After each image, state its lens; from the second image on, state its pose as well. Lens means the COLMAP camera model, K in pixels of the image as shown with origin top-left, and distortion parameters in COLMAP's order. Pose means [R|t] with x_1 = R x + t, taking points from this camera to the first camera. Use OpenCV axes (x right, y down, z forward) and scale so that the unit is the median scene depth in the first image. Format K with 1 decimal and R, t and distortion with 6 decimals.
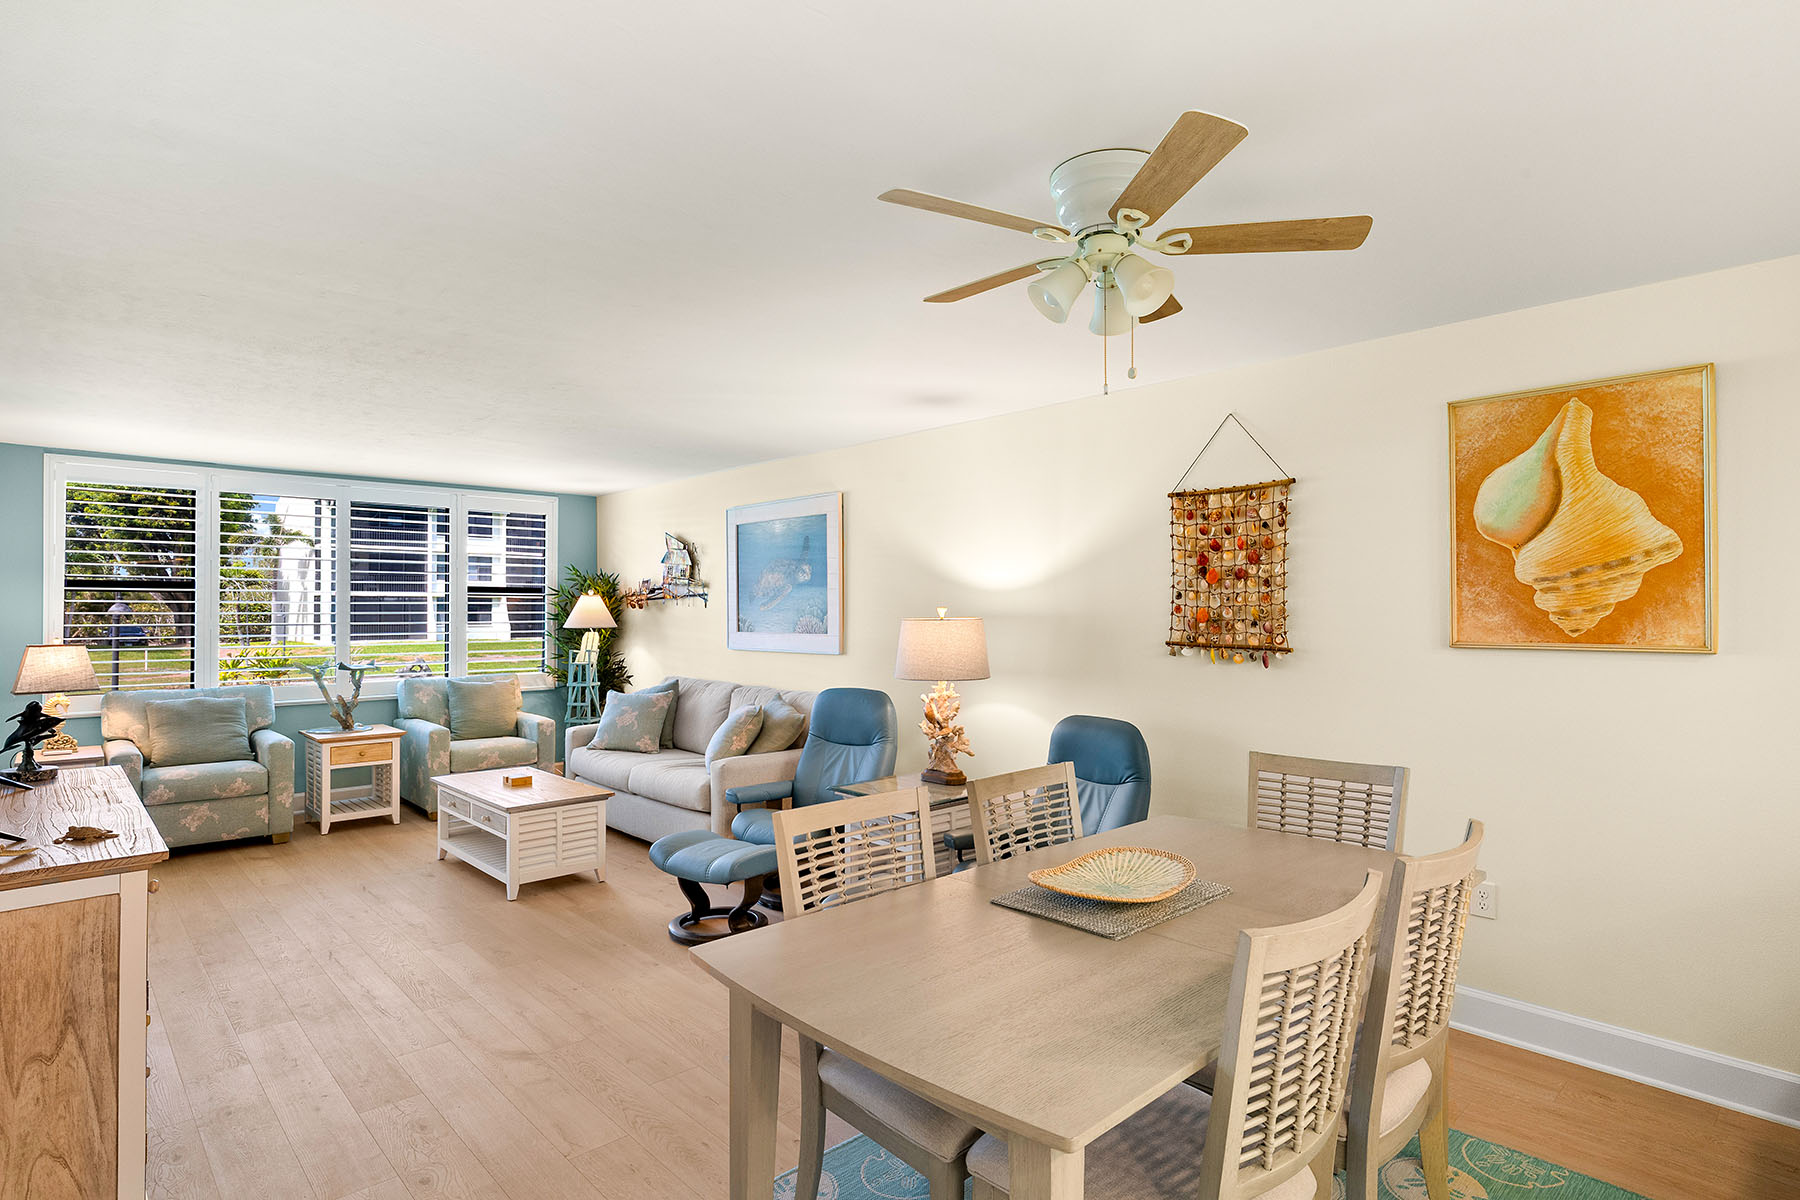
lens RADIAL K [[903.4, 0, 884.8], [0, 903.4, 607.4], [0, 0, 1]] dist [-0.011359, 0.000362]
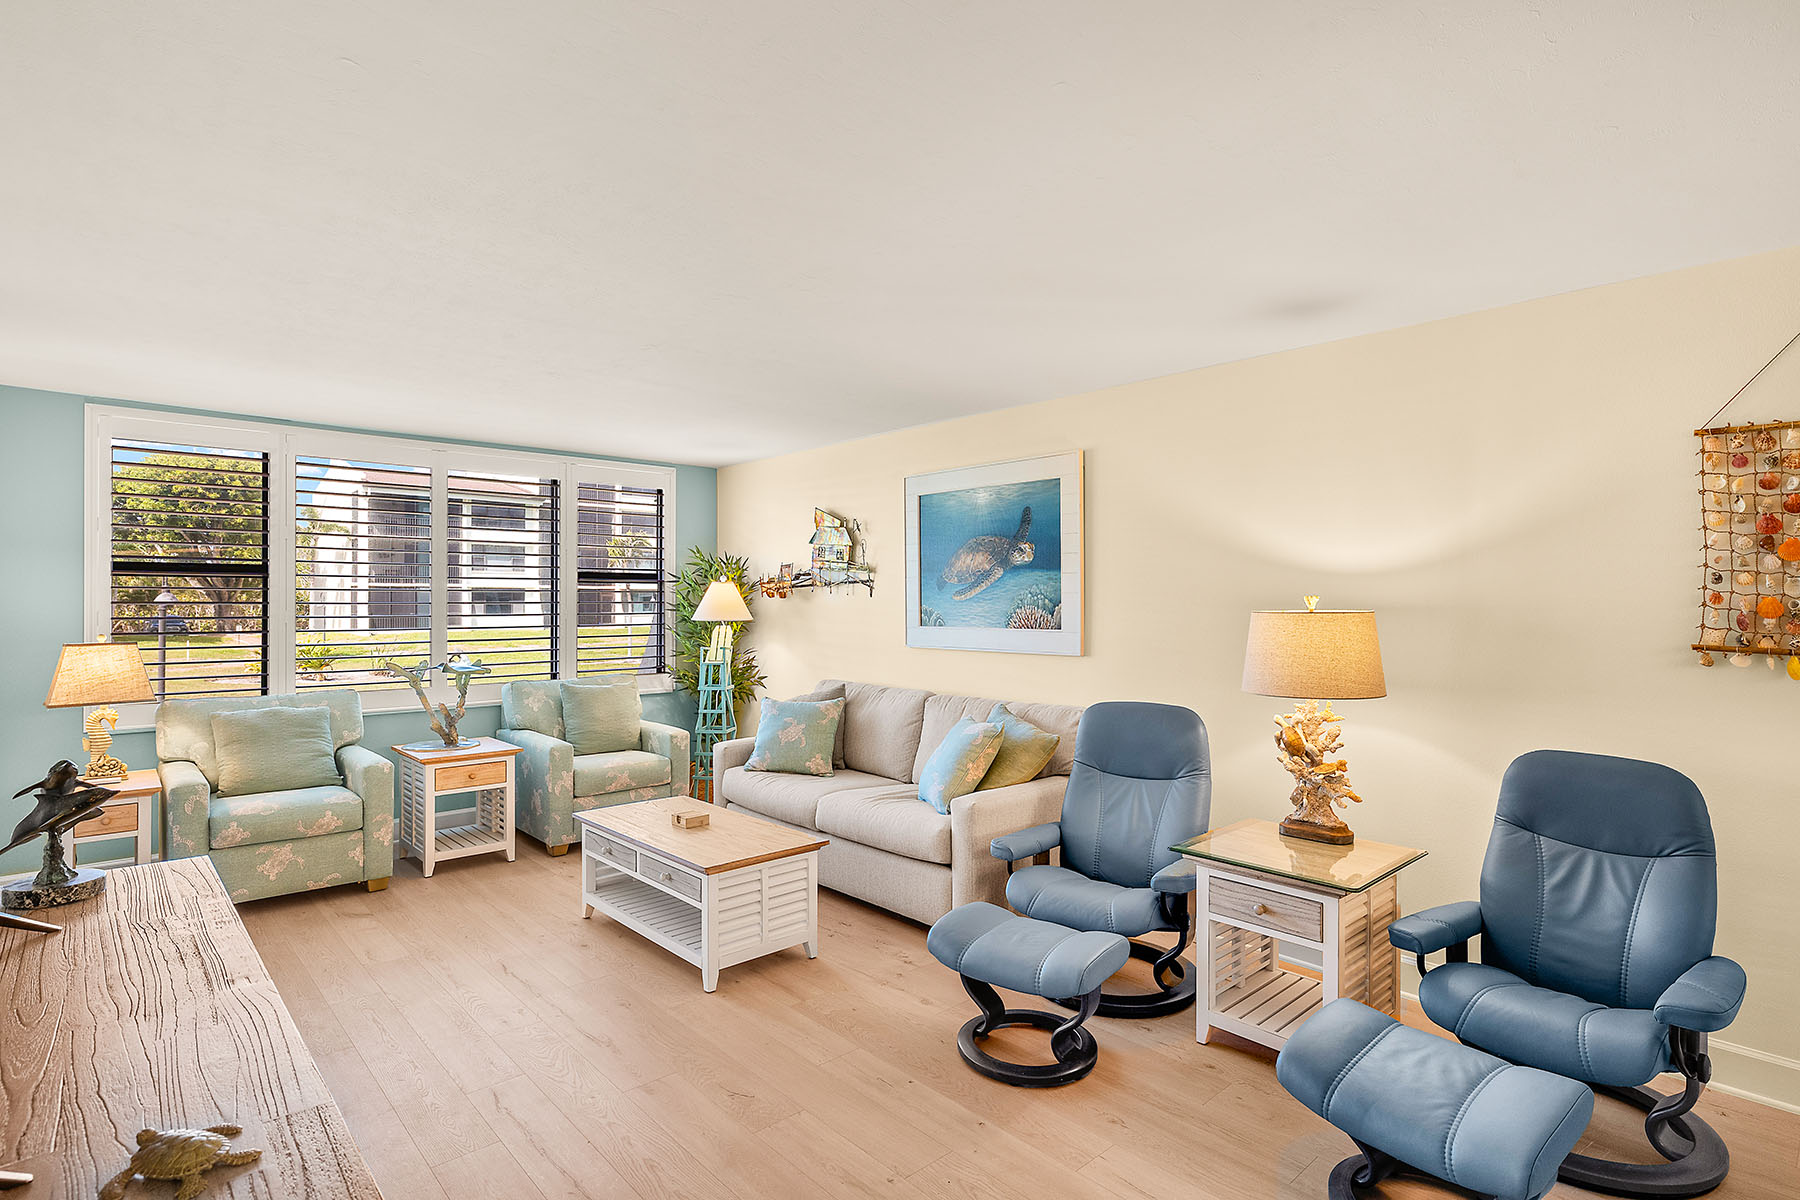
lens RADIAL K [[903.4, 0, 898.1], [0, 903.4, 602.0], [0, 0, 1]] dist [-0.011359, 0.000362]
pose [[0.999816, 0.000400, -0.019198, -0.212100], [-0.000303, 0.999987, 0.005068, 0.001349], [0.019200, -0.005061, 0.999803, 0.228771]]
